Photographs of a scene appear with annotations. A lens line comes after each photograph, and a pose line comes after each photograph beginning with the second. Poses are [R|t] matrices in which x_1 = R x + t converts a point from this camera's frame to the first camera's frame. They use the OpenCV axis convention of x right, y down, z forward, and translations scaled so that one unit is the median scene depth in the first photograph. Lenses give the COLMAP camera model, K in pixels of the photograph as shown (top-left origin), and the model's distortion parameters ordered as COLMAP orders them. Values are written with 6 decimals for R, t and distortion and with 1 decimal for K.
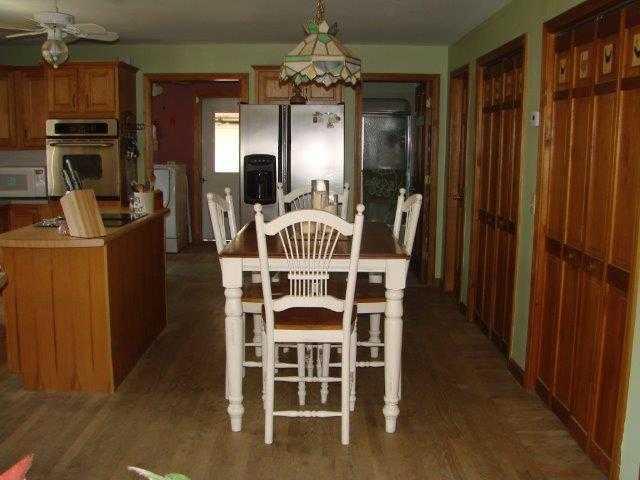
lens RADIAL K [[701.3, 0, 320.0], [0, 701.3, 240.0], [0, 0, 1]] dist [-0.204876, 0.281711]
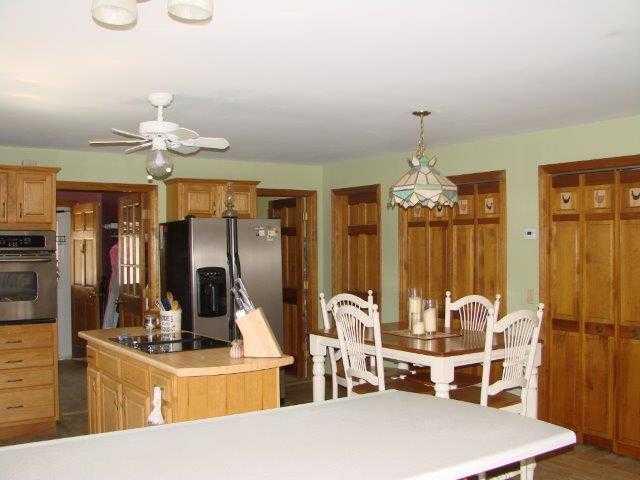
lens RADIAL K [[701.3, 0, 320.0], [0, 701.3, 240.0], [0, 0, 1]] dist [-0.204876, 0.281711]
pose [[0.814147, -0.011147, 0.580552, -0.833292], [0.094603, 0.989003, -0.113679, -0.048766], [-0.572901, 0.147474, 0.806248, 0.138155]]
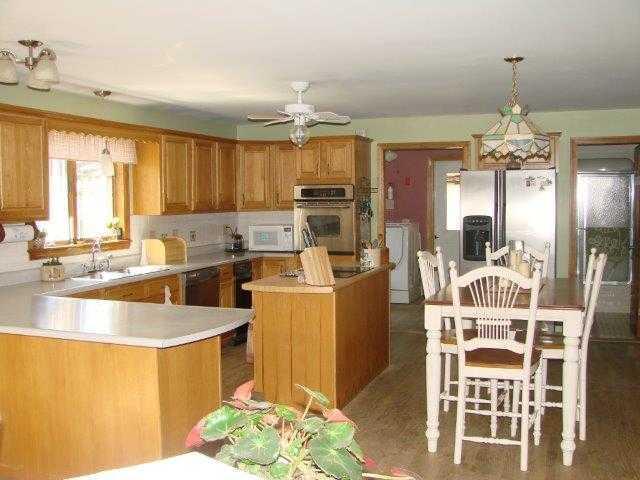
lens RADIAL K [[701.3, 0, 320.0], [0, 701.3, 240.0], [0, 0, 1]] dist [-0.204876, 0.281711]
pose [[0.938384, 0.005134, -0.345557, 0.092055], [-0.031939, 0.996899, -0.071923, 0.005205], [0.344117, 0.078528, 0.935637, -0.175273]]
